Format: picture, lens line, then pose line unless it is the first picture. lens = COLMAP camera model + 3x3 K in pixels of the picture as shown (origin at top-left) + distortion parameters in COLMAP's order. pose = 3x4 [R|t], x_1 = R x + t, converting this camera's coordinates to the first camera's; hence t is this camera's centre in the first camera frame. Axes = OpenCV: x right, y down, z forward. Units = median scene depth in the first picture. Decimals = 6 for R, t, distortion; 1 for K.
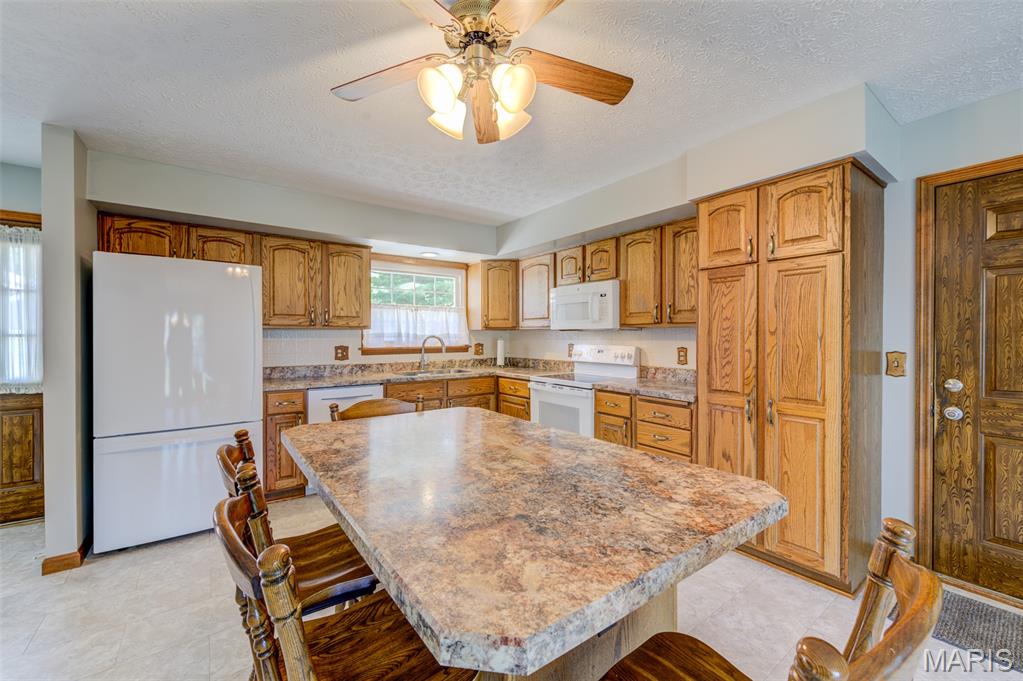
lens RADIAL K [[406.5, 0, 511.6], [0, 406.5, 338.2], [0, 0, 1]] dist [-0.001849, -0.000561]
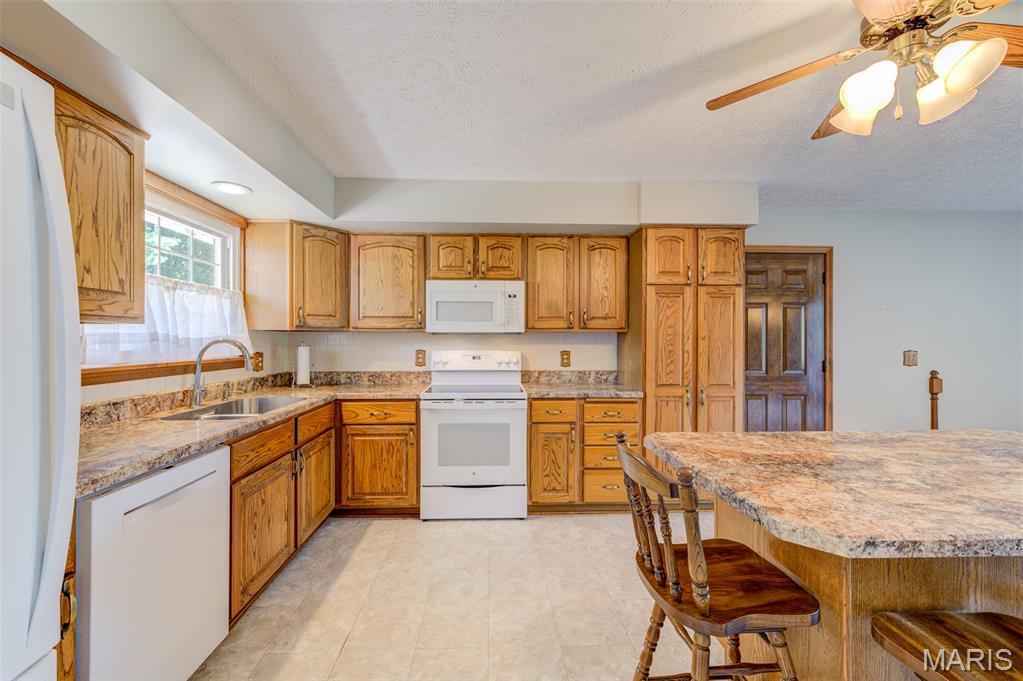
lens RADIAL K [[406.5, 0, 501.4], [0, 406.5, 337.4], [0, 0, 1]] dist [-0.001849, -0.000561]
pose [[0.565357, 0.007841, 0.824809, -0.600189], [0.003578, 0.999922, -0.011958, -0.001356], [-0.824839, 0.009712, 0.565285, 0.550040]]
